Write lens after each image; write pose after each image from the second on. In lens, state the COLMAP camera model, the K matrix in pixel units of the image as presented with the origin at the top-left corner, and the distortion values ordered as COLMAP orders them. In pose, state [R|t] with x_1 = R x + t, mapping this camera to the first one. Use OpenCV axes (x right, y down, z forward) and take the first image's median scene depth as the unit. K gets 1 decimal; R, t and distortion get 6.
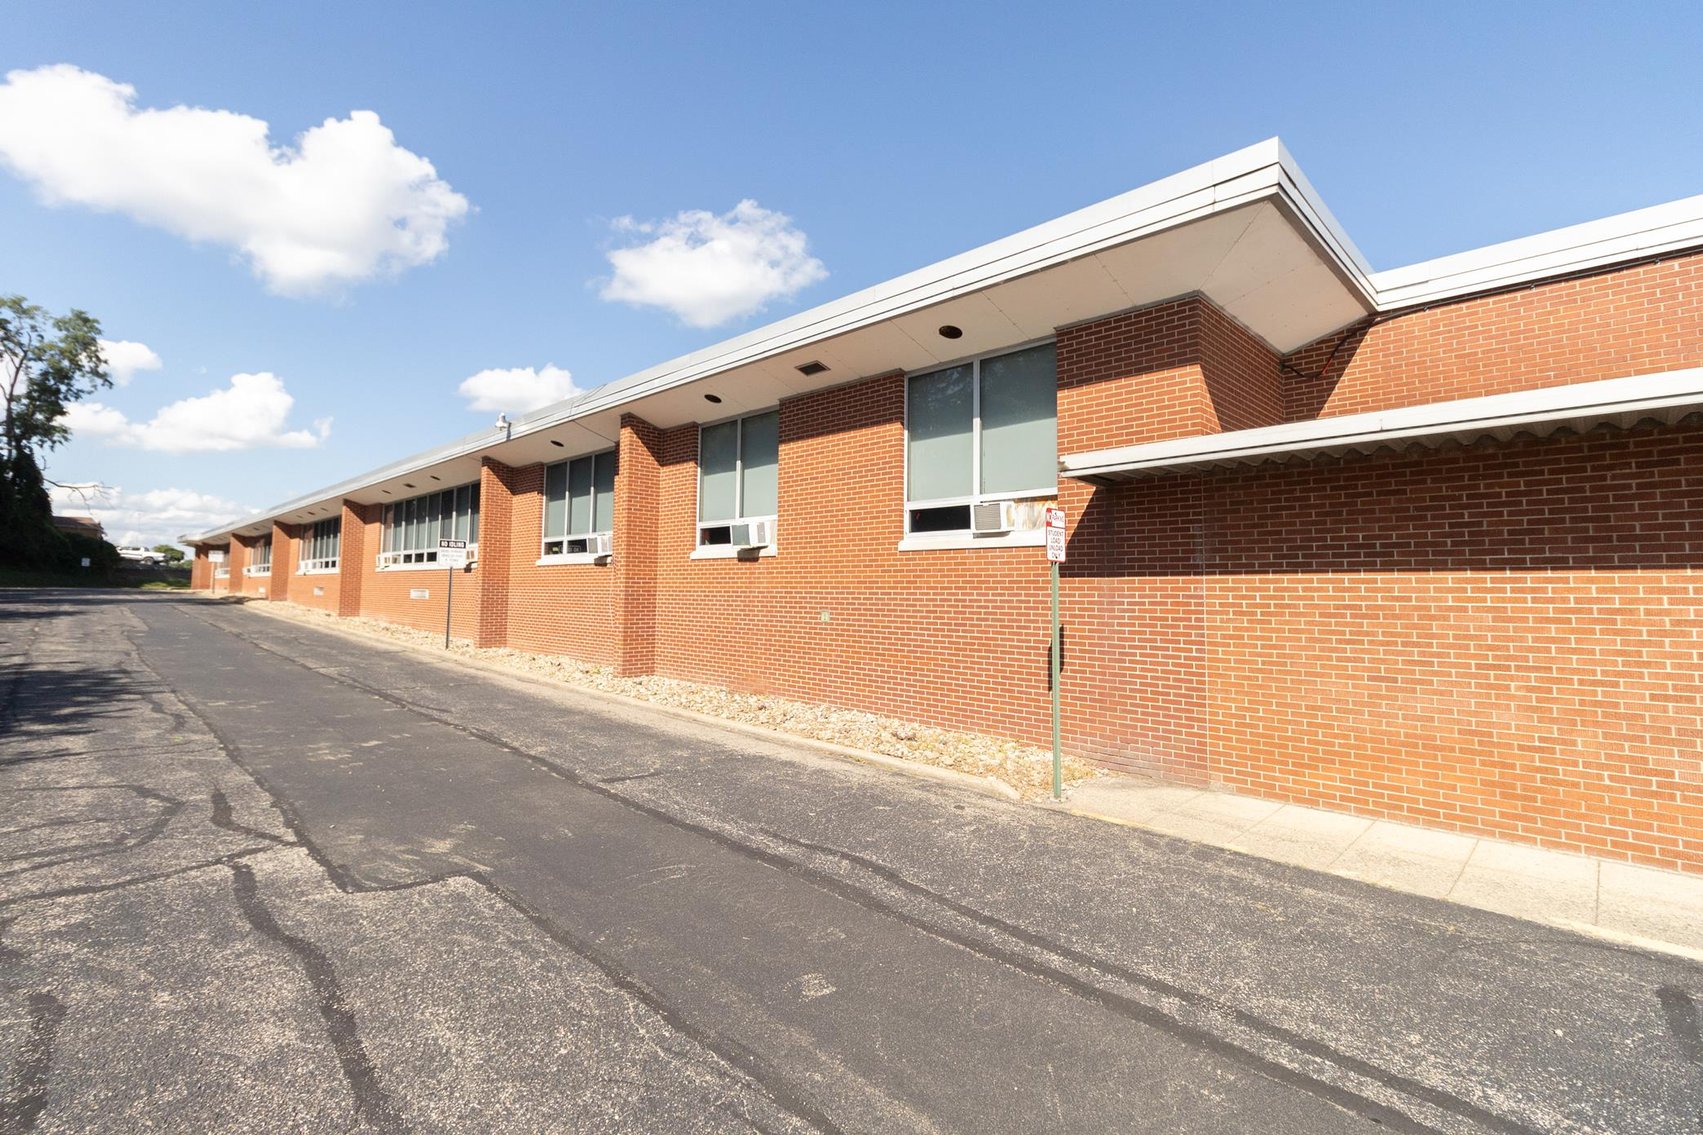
lens RADIAL K [[777.5, 0, 846.0], [0, 777.5, 540.4], [0, 0, 1]] dist [0.008270, -0.001073]
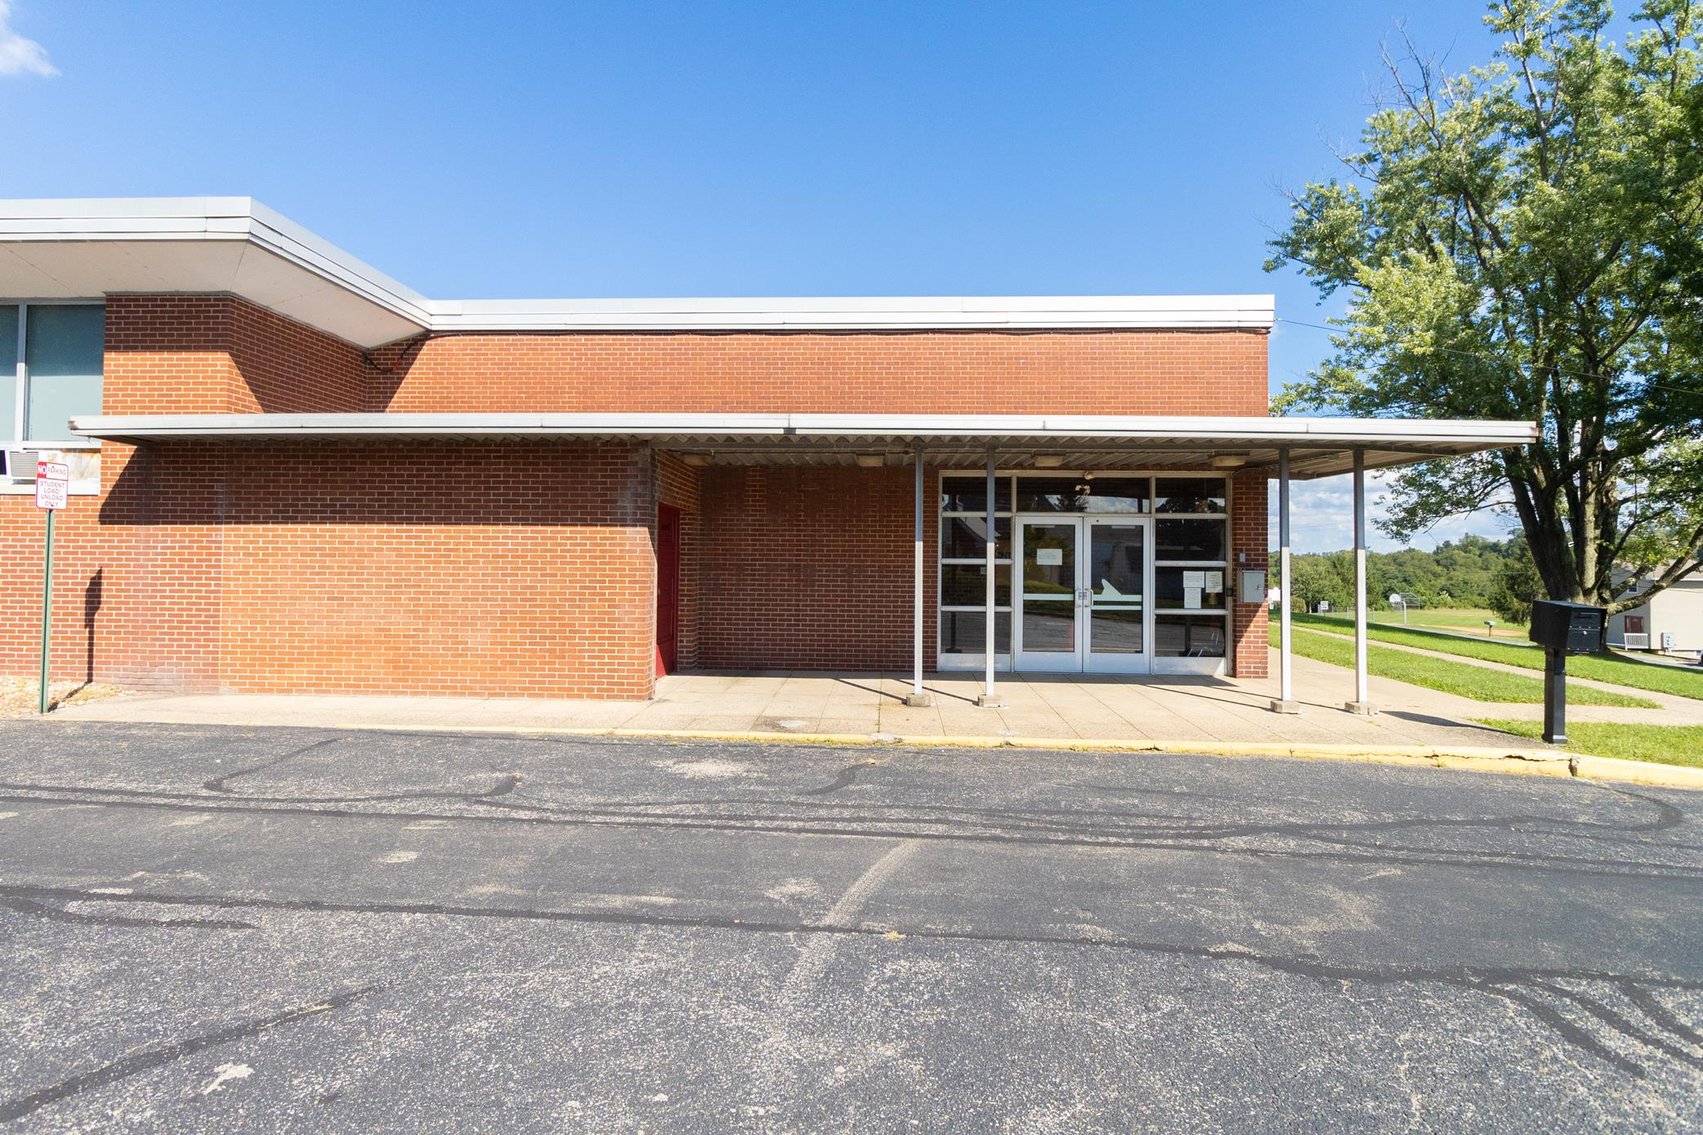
lens RADIAL K [[840.4, 0, 849.3], [0, 840.4, 535.3], [0, 0, 1]] dist [0.002050, 0.000759]
pose [[0.743590, 0.011097, 0.668544, 0.309778], [-0.046674, 0.998285, 0.035342, -0.032774], [-0.667005, -0.057483, 0.742832, -0.676692]]
